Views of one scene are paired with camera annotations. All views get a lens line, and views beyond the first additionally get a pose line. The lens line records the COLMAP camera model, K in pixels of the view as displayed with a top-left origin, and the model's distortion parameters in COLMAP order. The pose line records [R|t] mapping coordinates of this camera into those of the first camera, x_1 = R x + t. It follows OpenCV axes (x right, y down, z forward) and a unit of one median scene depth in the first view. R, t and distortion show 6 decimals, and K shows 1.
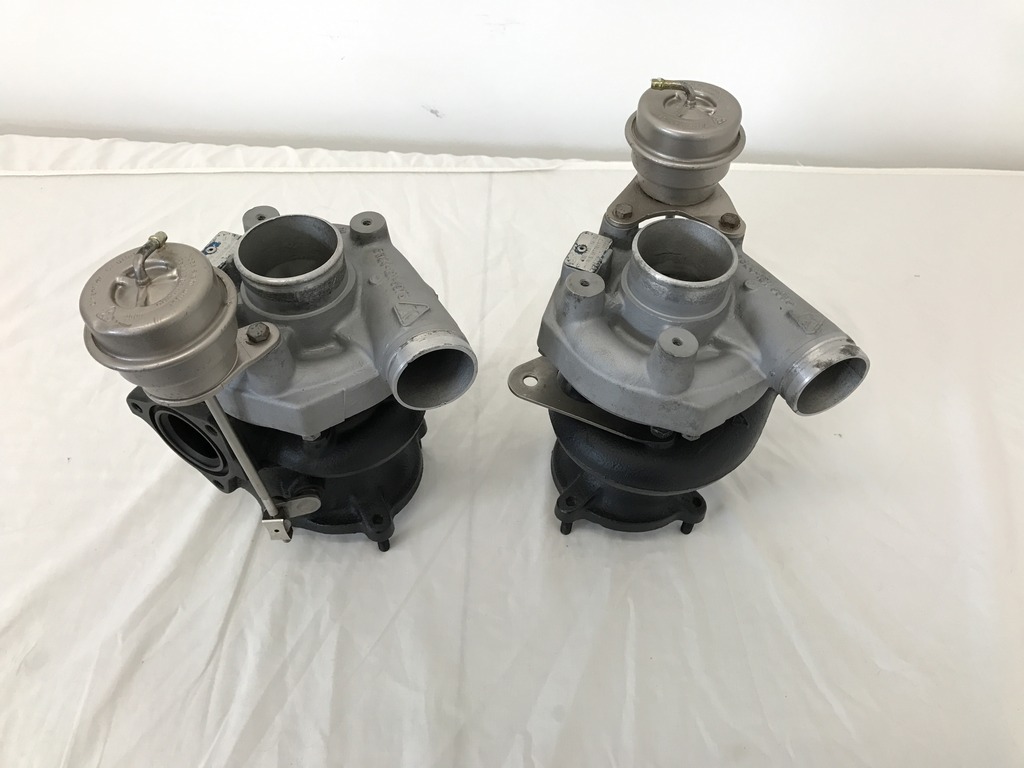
lens RADIAL K [[860.5, 0, 506.2], [0, 860.5, 382.2], [0, 0, 1]] dist [-0.016045, 0.012033]
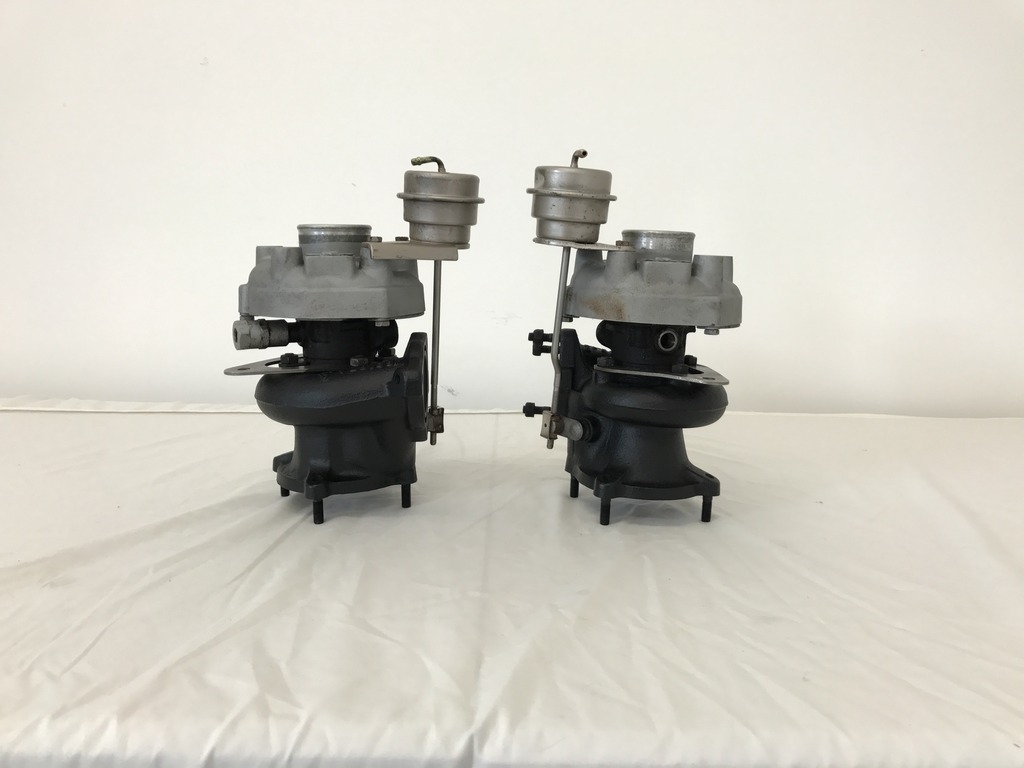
lens RADIAL K [[860.5, 0, 506.2], [0, 860.5, 382.2], [0, 0, 1]] dist [-0.016045, 0.012033]
pose [[0.999753, -0.014914, 0.016449, -0.033569], [0.022021, 0.760969, -0.648415, 0.683163], [-0.002847, 0.648617, 0.761110, 0.063394]]
